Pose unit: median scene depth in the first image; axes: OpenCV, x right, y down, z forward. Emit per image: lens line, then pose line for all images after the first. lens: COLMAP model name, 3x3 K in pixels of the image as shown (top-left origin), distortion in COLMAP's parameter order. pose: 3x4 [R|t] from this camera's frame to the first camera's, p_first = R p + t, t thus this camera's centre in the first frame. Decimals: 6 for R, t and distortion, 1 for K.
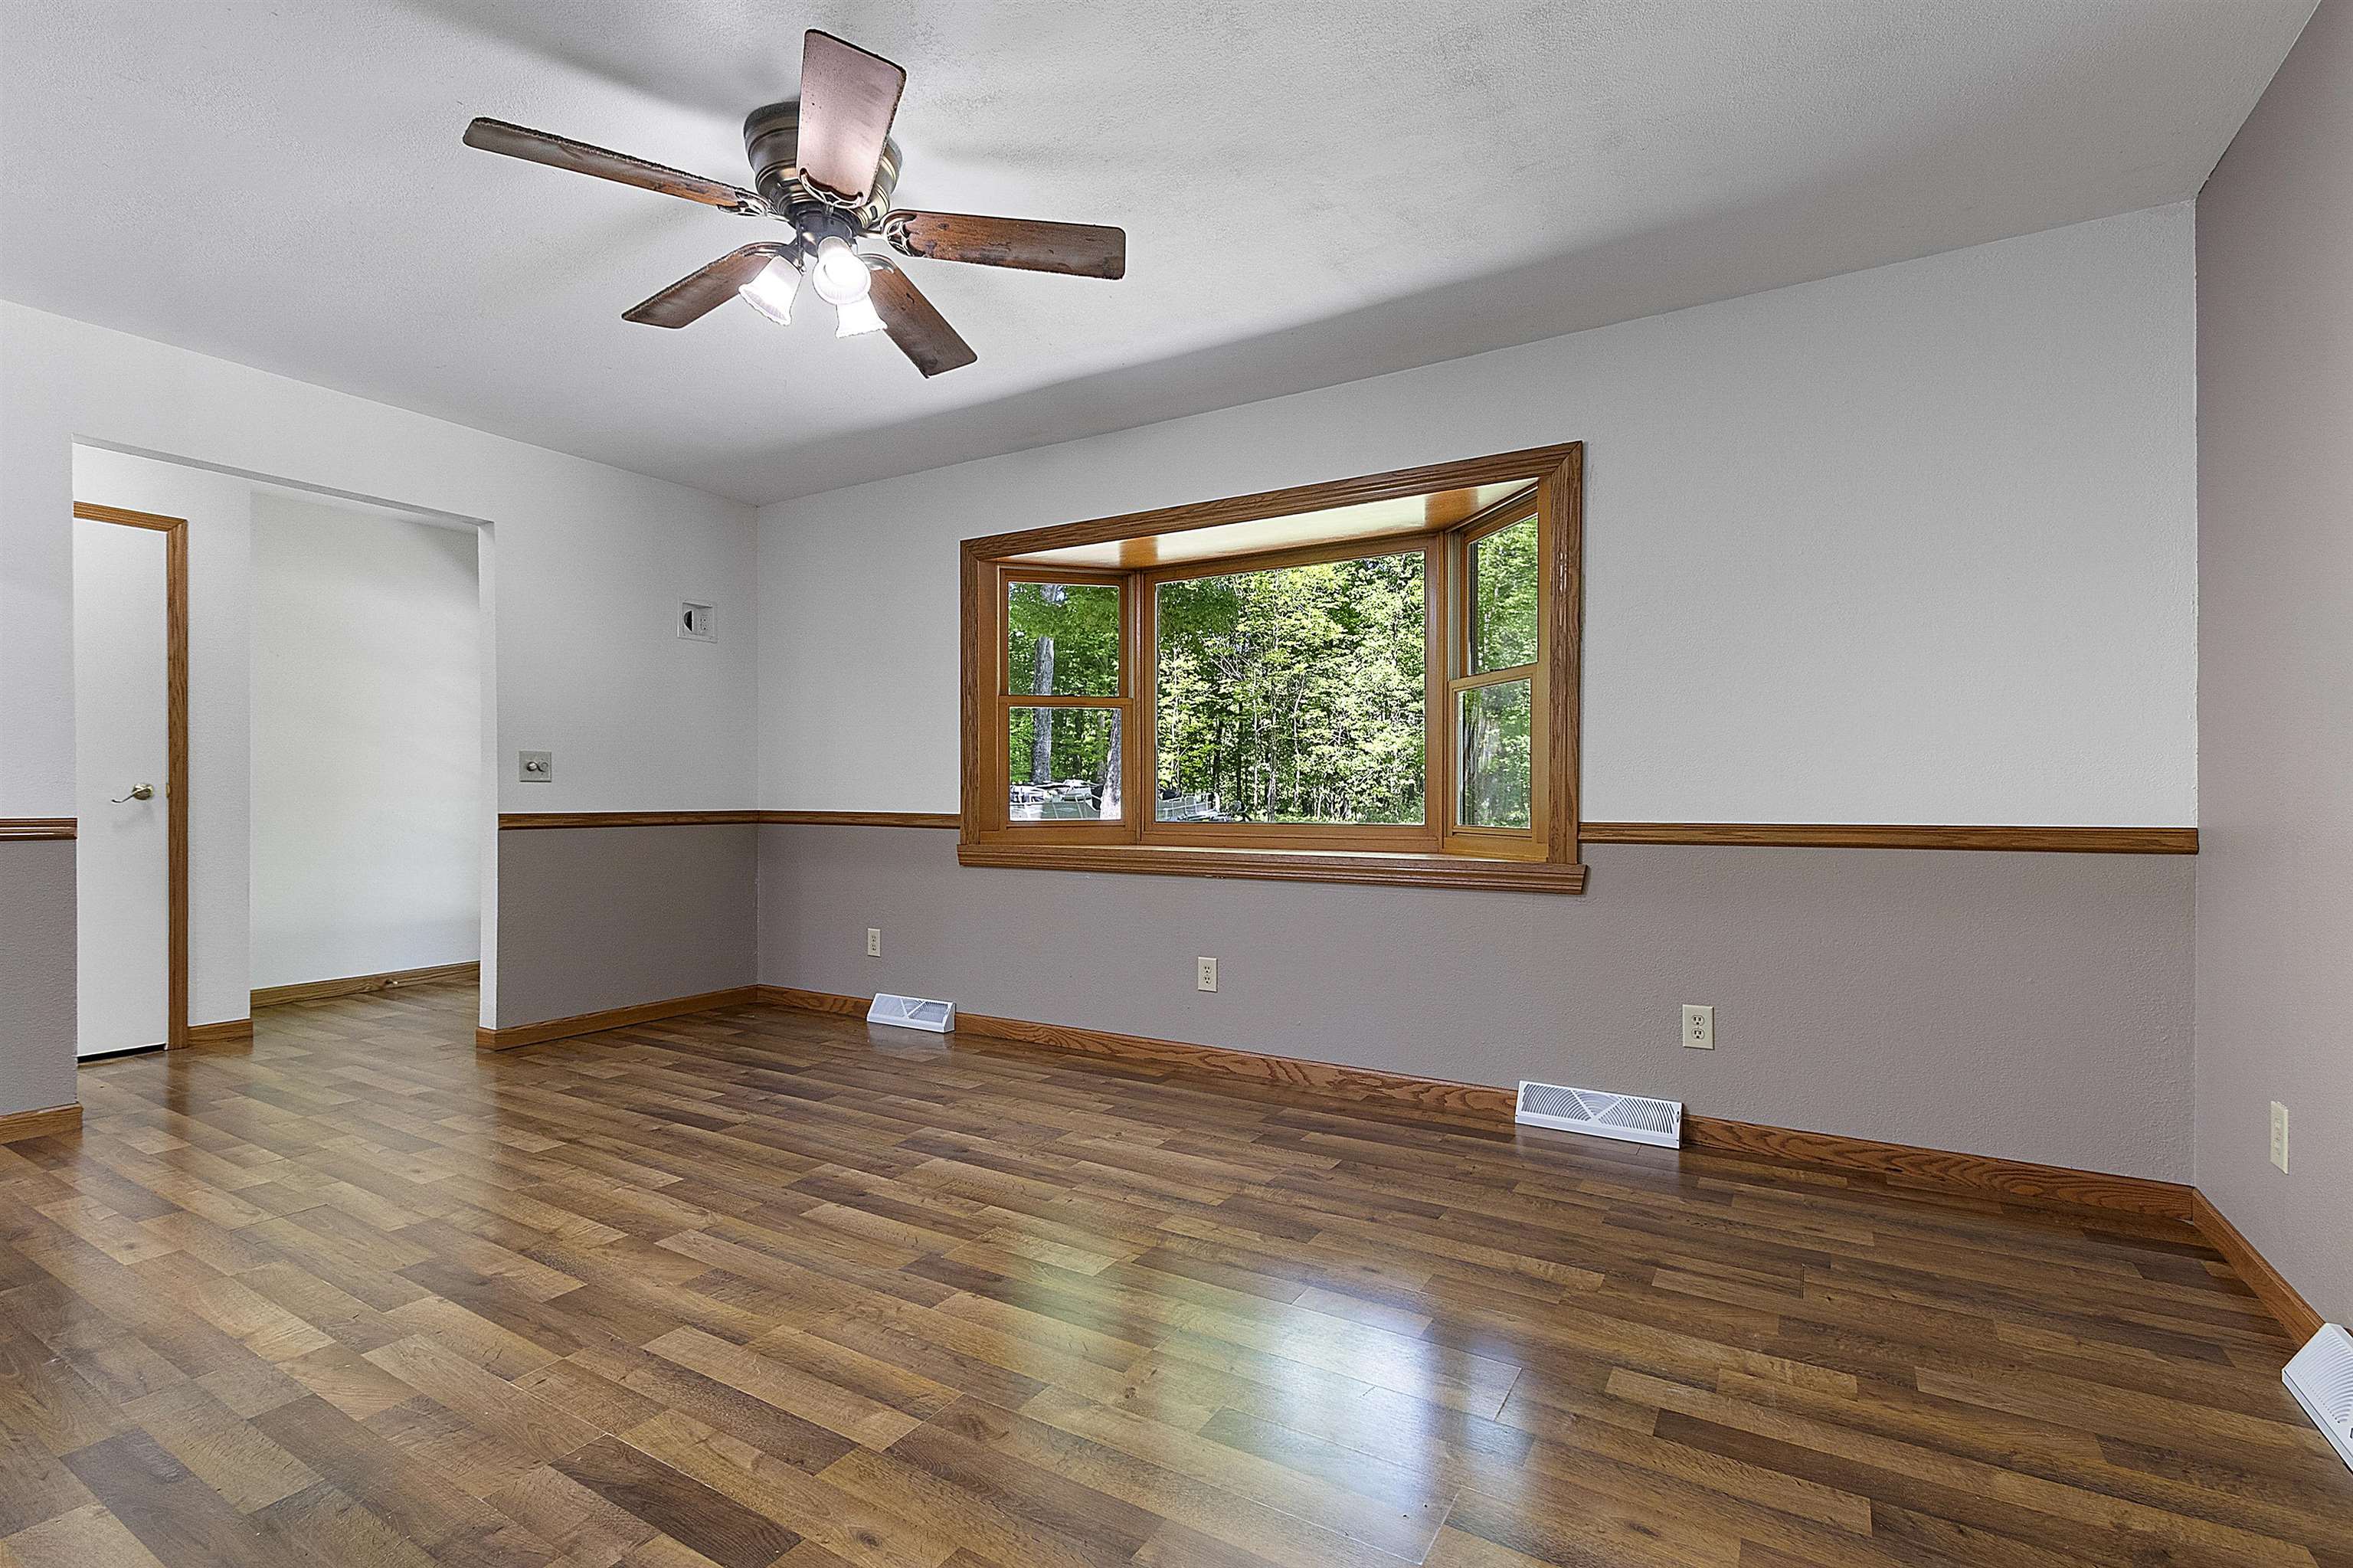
lens RADIAL K [[1074.9, 0, 1158.8], [0, 1074.9, 789.9], [0, 0, 1]] dist [0.005306, -0.002062]
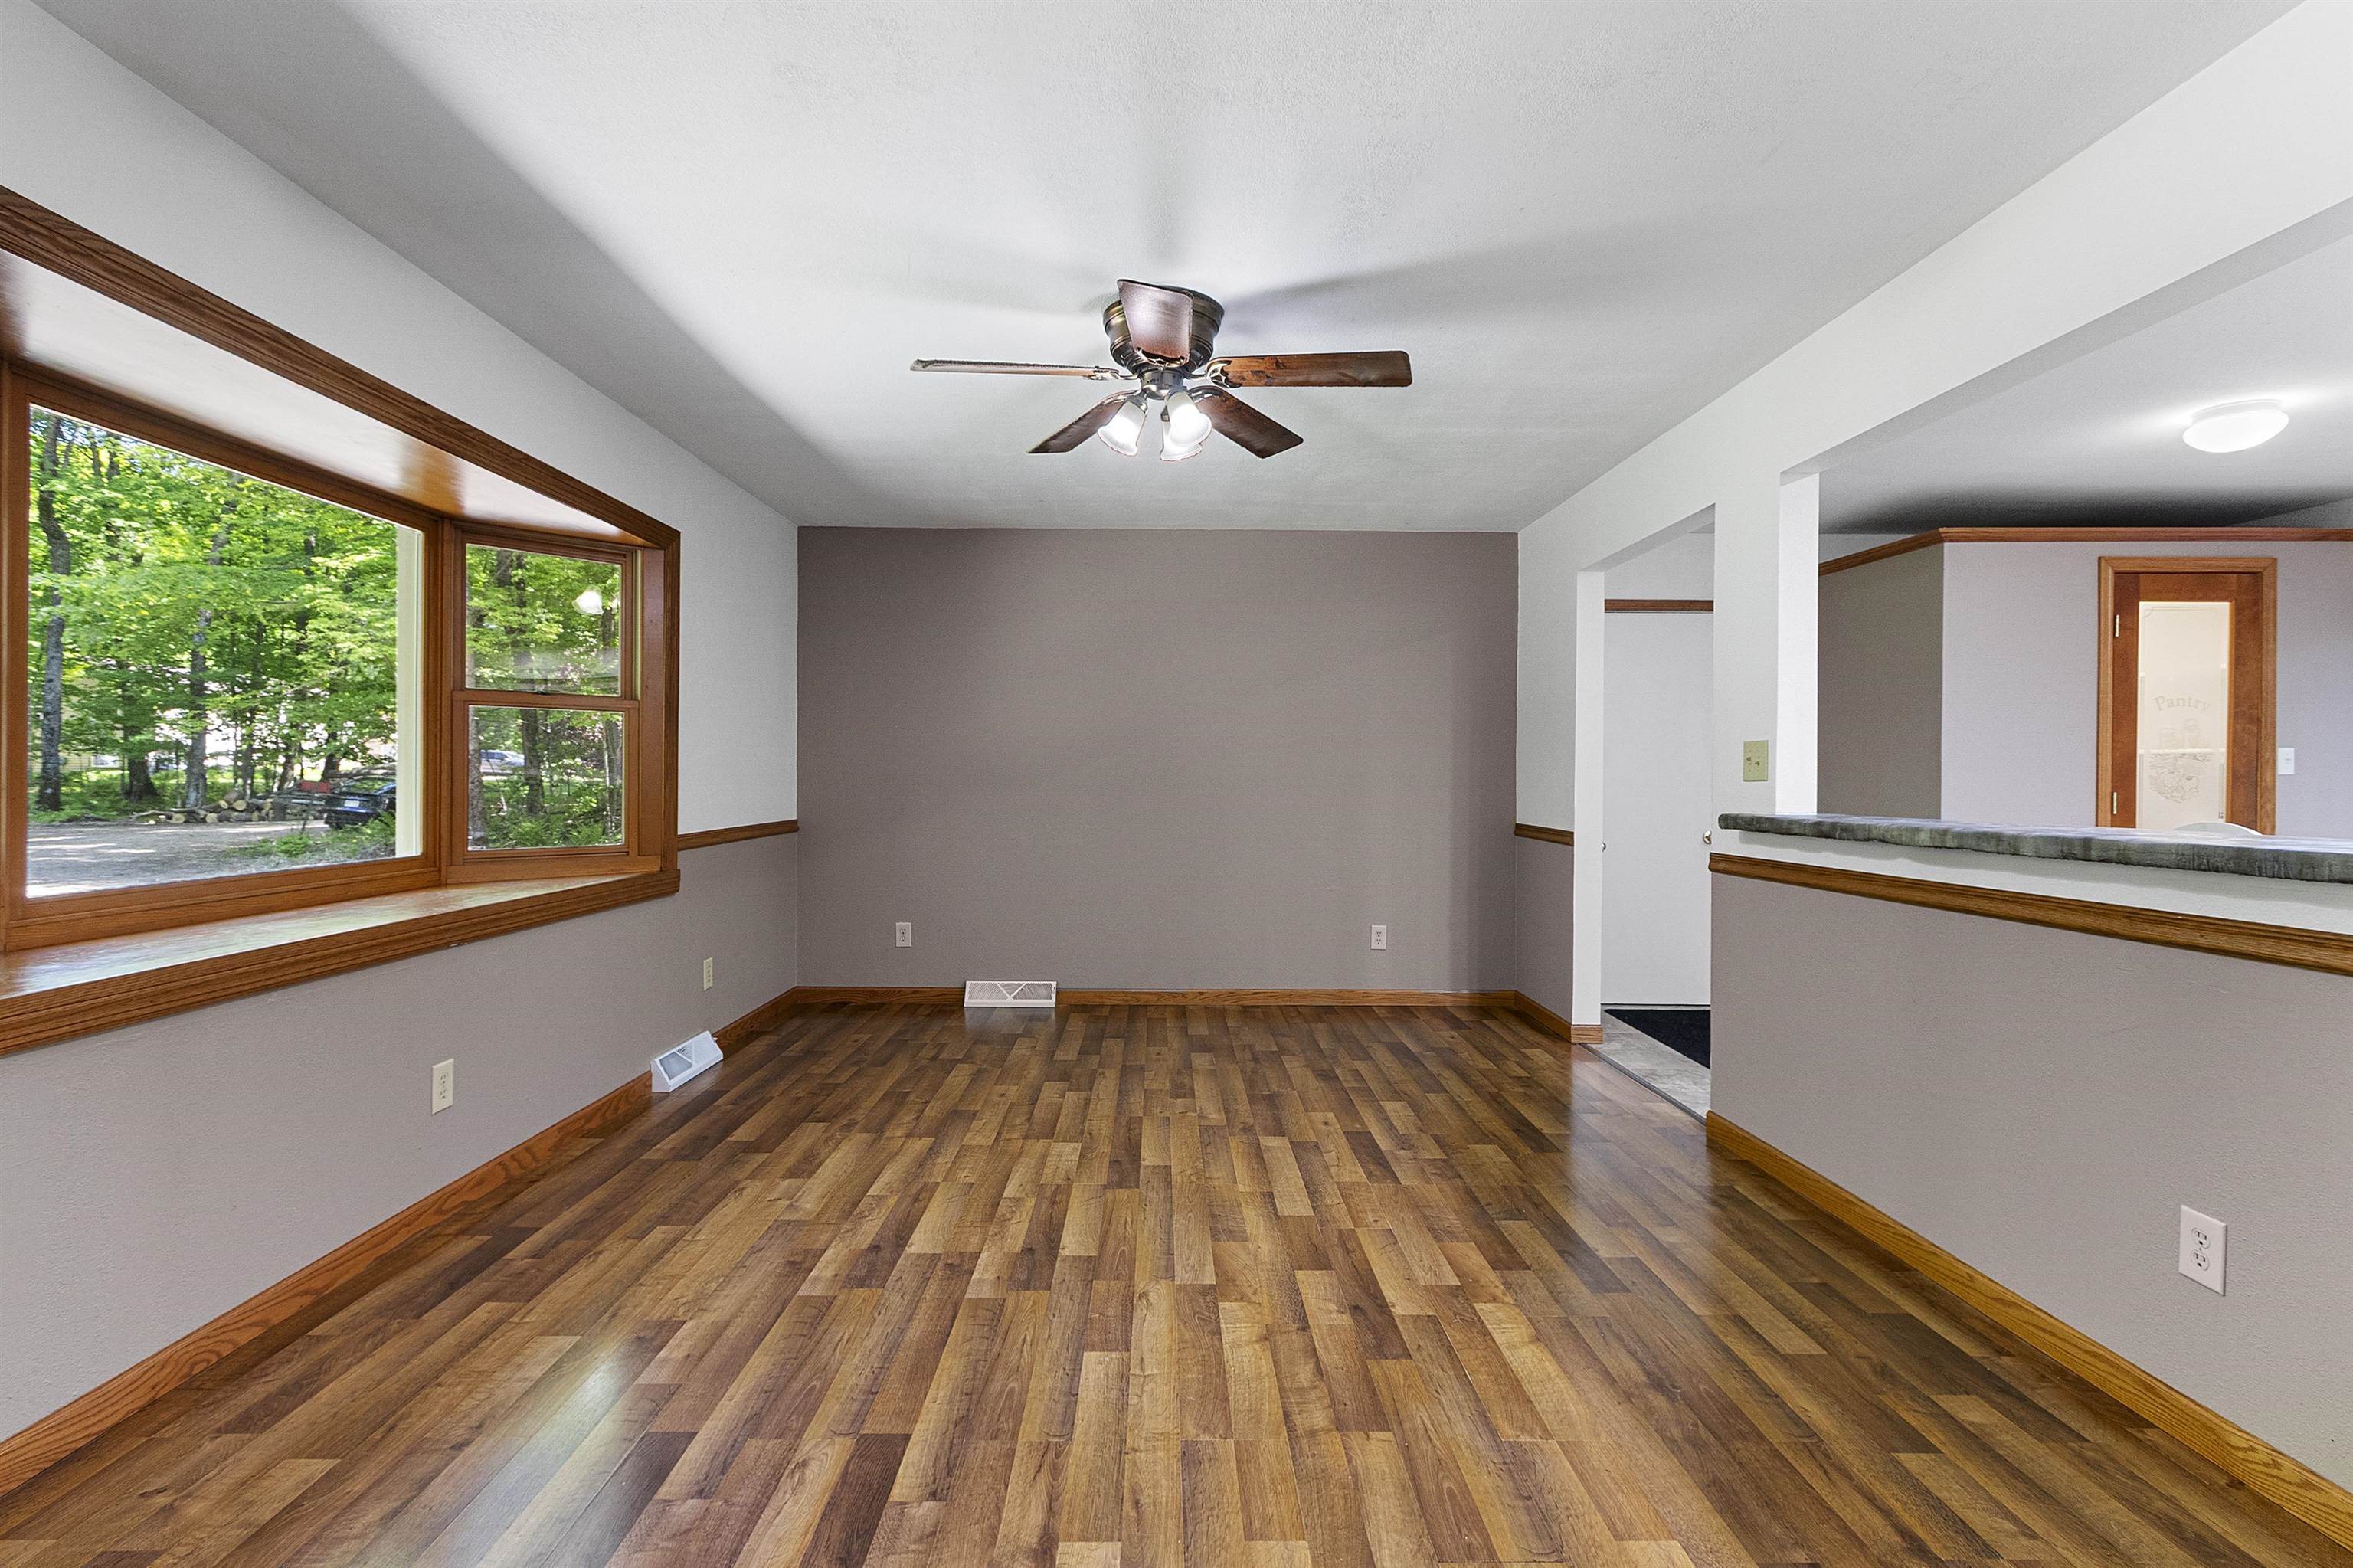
lens RADIAL K [[1074.9, 0, 1178.5], [0, 1074.9, 778.8], [0, 0, 1]] dist [0.005306, -0.002062]
pose [[-0.539335, -0.008735, 0.842046, -1.019793], [-0.014262, 0.999898, 0.001237, -0.047621], [-0.841971, -0.011342, -0.539404, 1.236953]]
